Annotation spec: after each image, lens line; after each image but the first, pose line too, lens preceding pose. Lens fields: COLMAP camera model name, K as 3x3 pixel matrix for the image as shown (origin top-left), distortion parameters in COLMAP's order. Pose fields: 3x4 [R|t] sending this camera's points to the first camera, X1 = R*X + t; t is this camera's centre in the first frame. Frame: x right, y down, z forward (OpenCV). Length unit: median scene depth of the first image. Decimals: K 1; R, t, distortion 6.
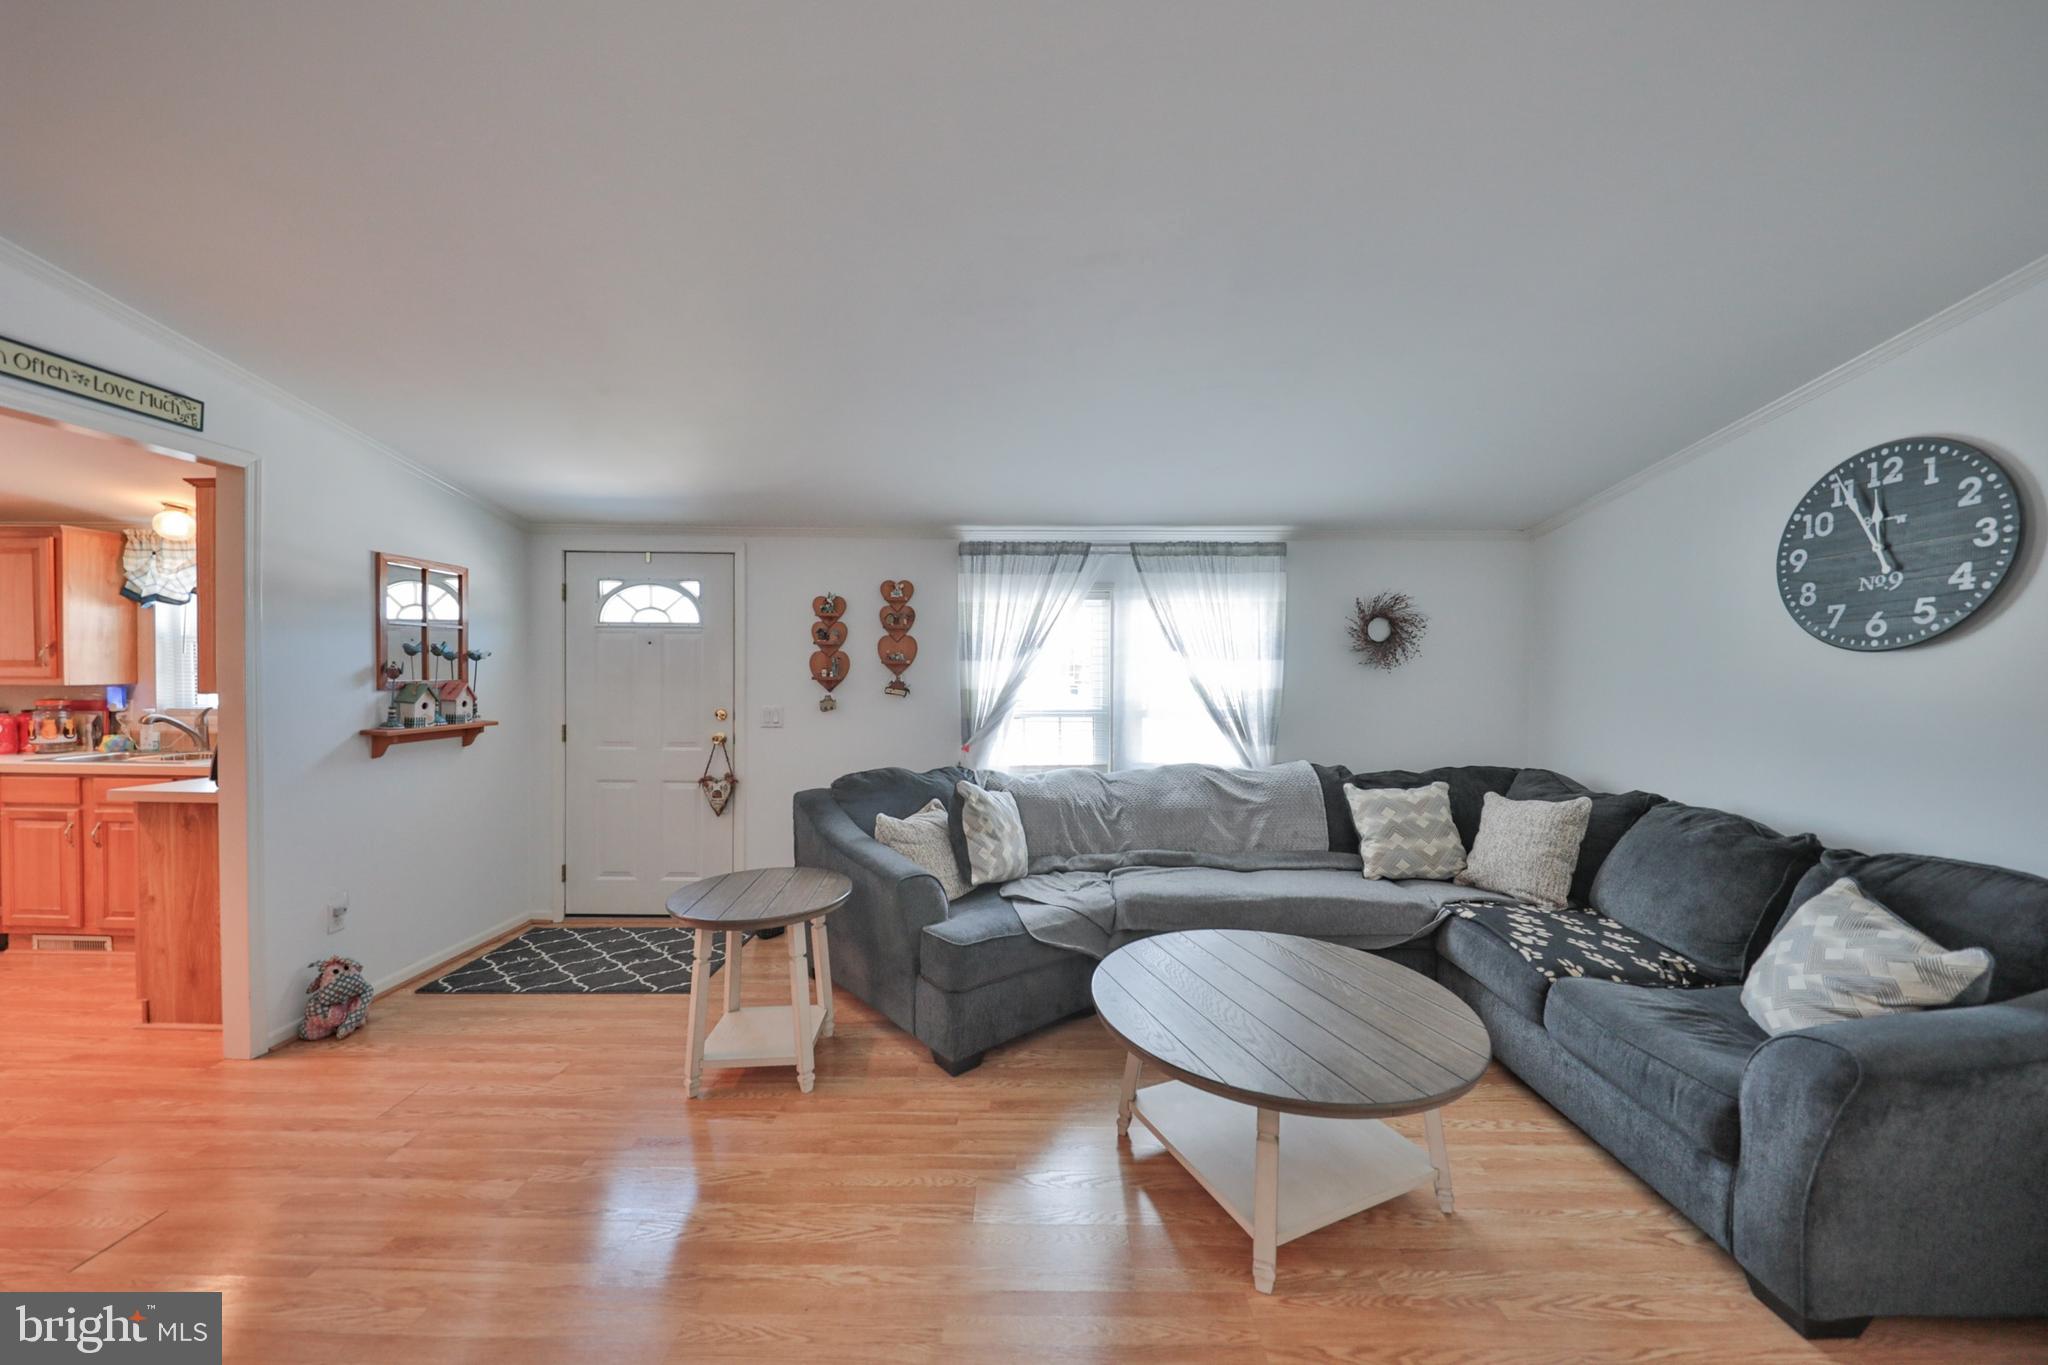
lens RADIAL K [[721.9, 0, 1025.8], [0, 721.9, 676.1], [0, 0, 1]] dist [0.002269, -0.003499]
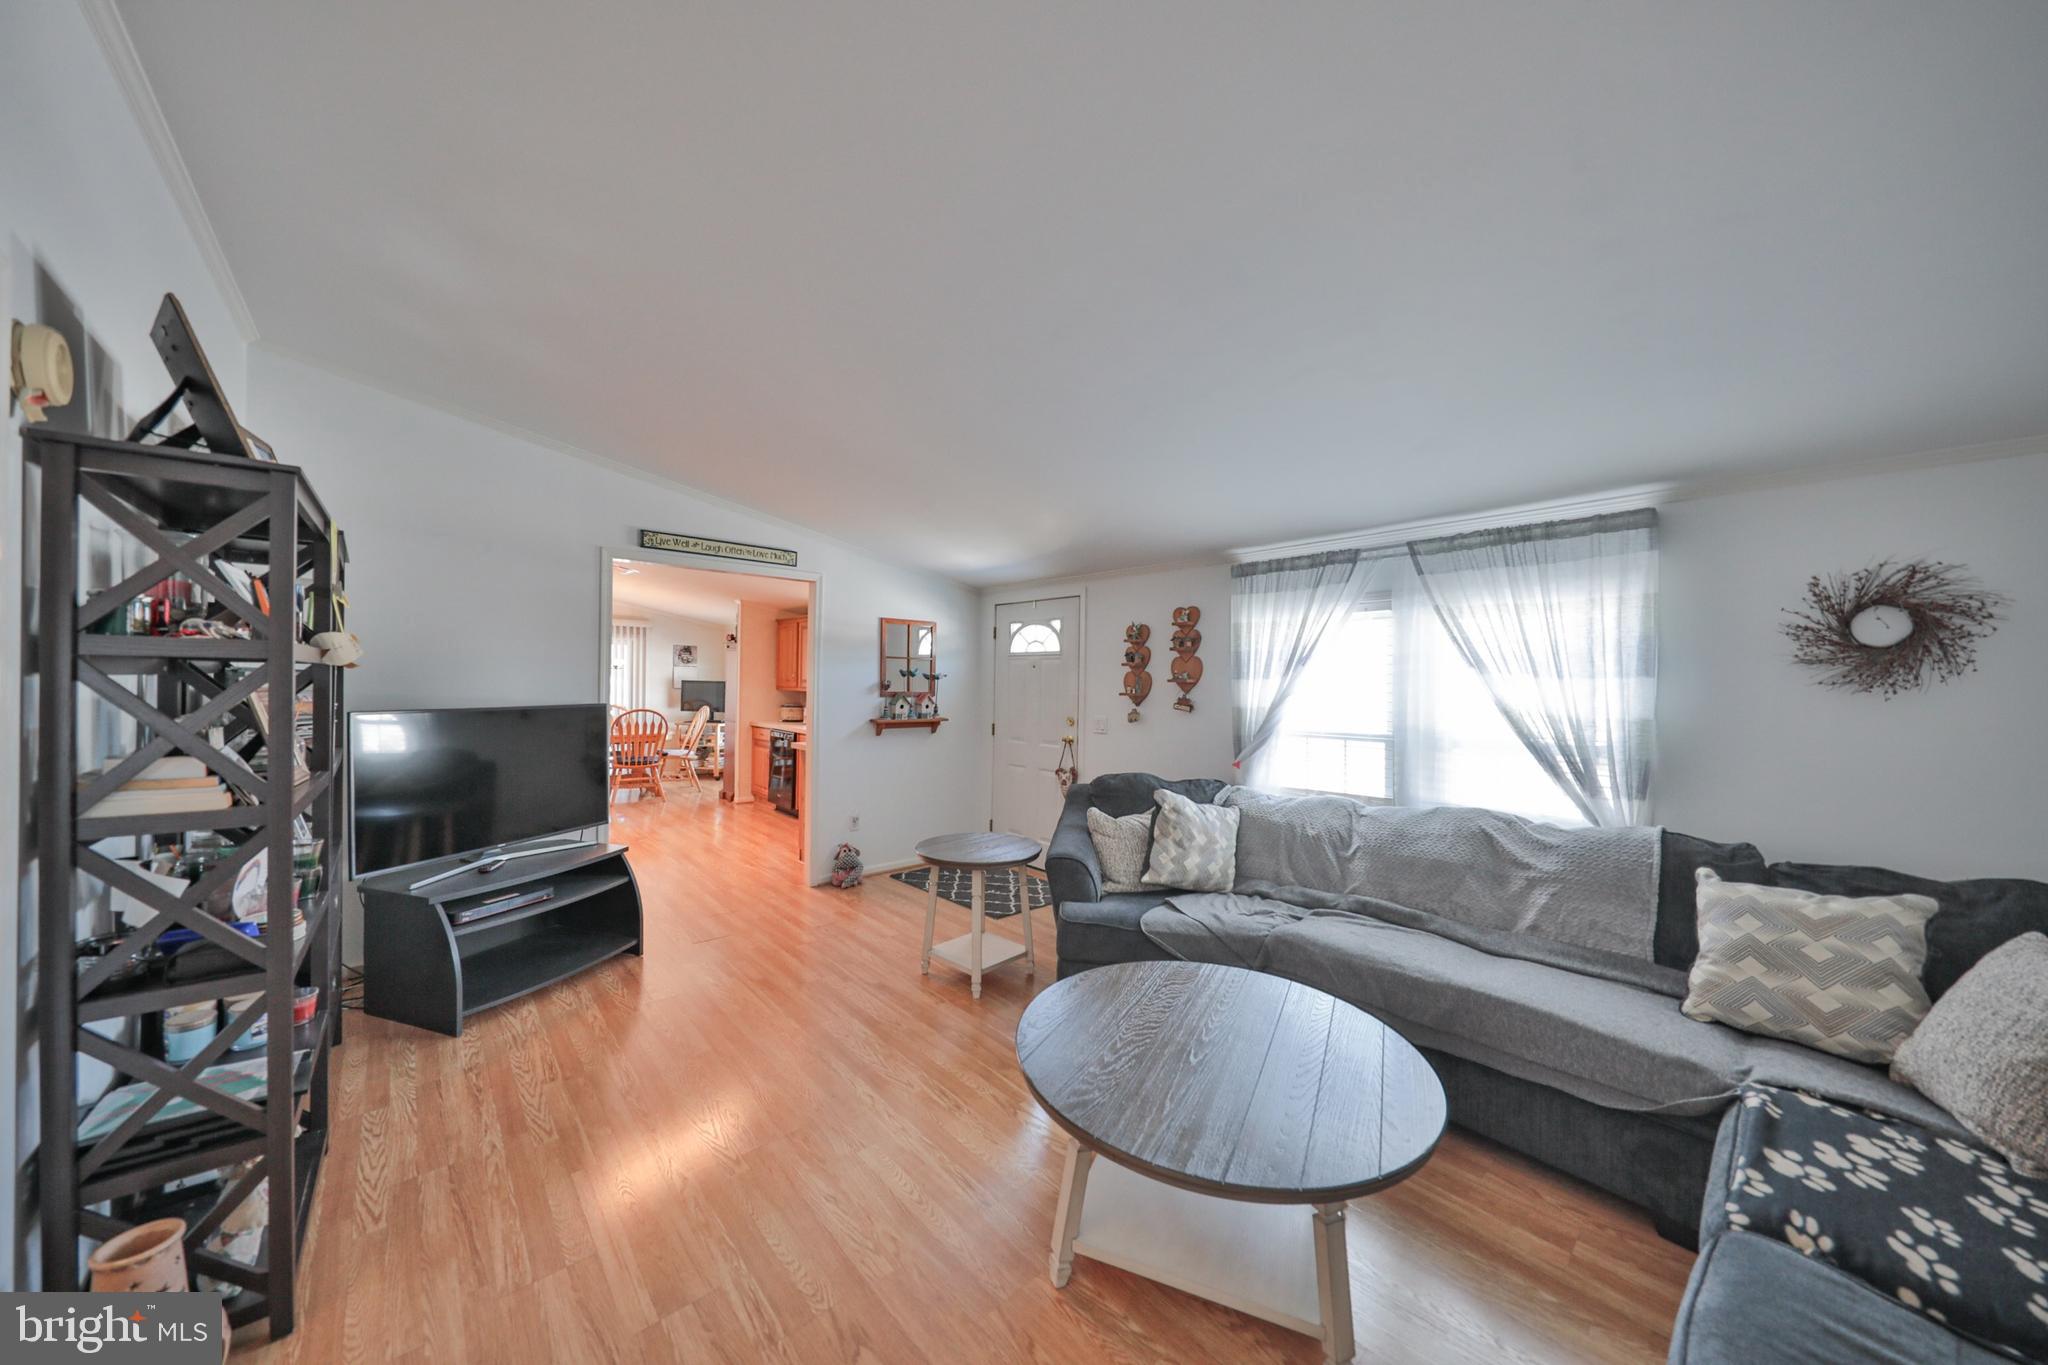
lens RADIAL K [[679.9, 0, 1024.0], [0, 679.9, 682.5], [0, 0, 1]] dist [-0.000329, -0.003037]
pose [[0.674818, 0.002347, -0.737981, 0.437891], [-0.015122, 0.999829, -0.010648, -0.002140], [0.737829, 0.018345, 0.674738, 0.122071]]
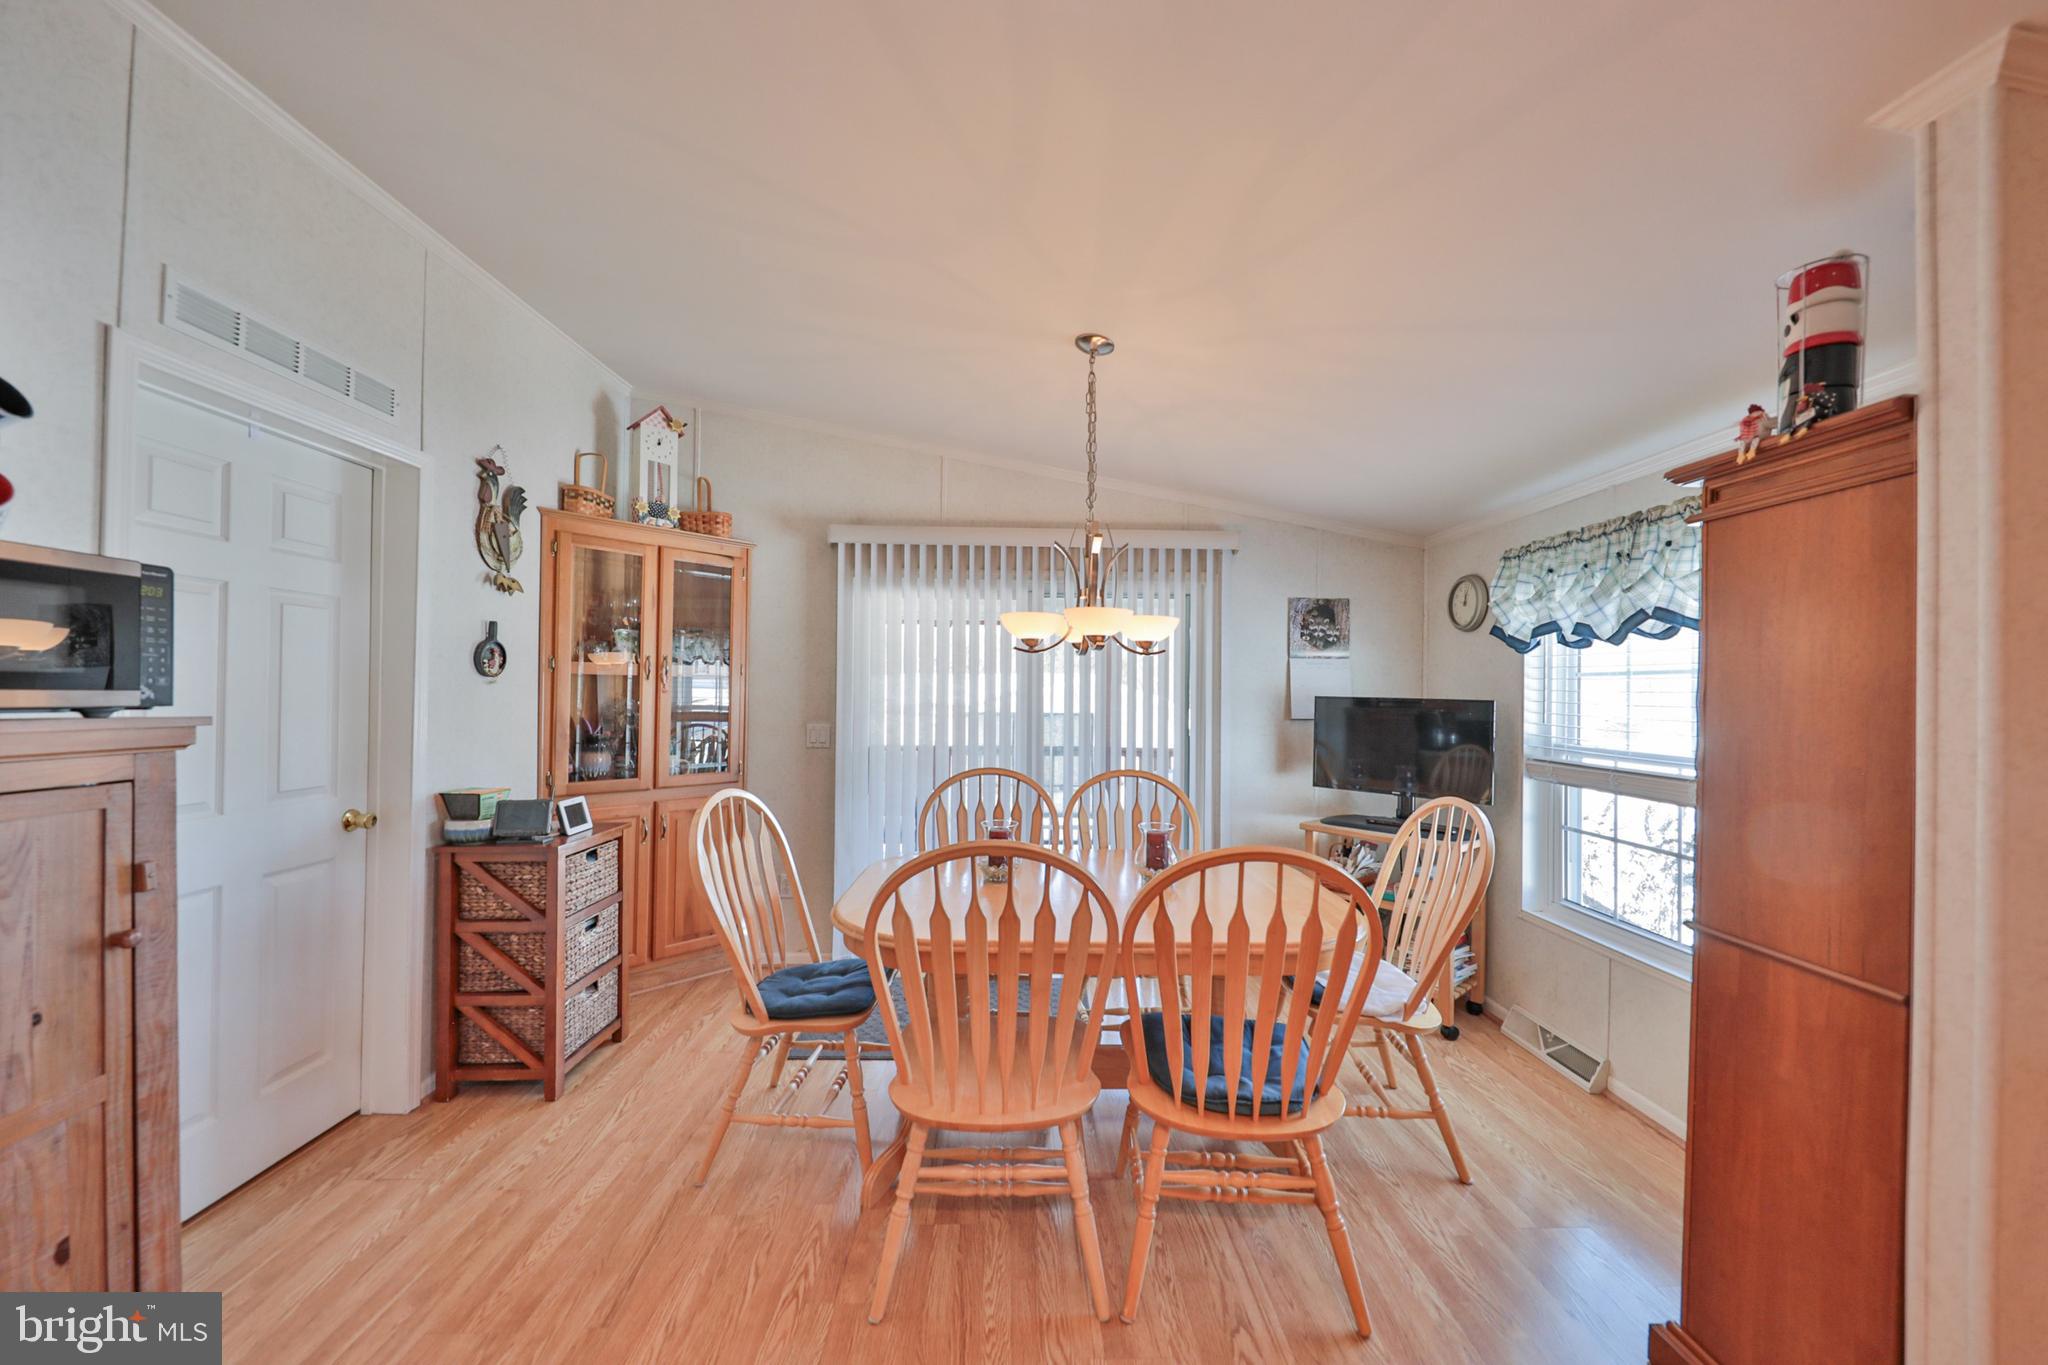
lens RADIAL K [[731.1, 0, 1025.7], [0, 731.1, 687.5], [0, 0, 1]] dist [0.000923, -0.003527]
pose [[0.025111, -0.014575, -0.999578, -1.375975], [-0.020619, 0.999673, -0.015094, -0.007630], [0.999472, 0.020990, 0.024803, 0.498110]]
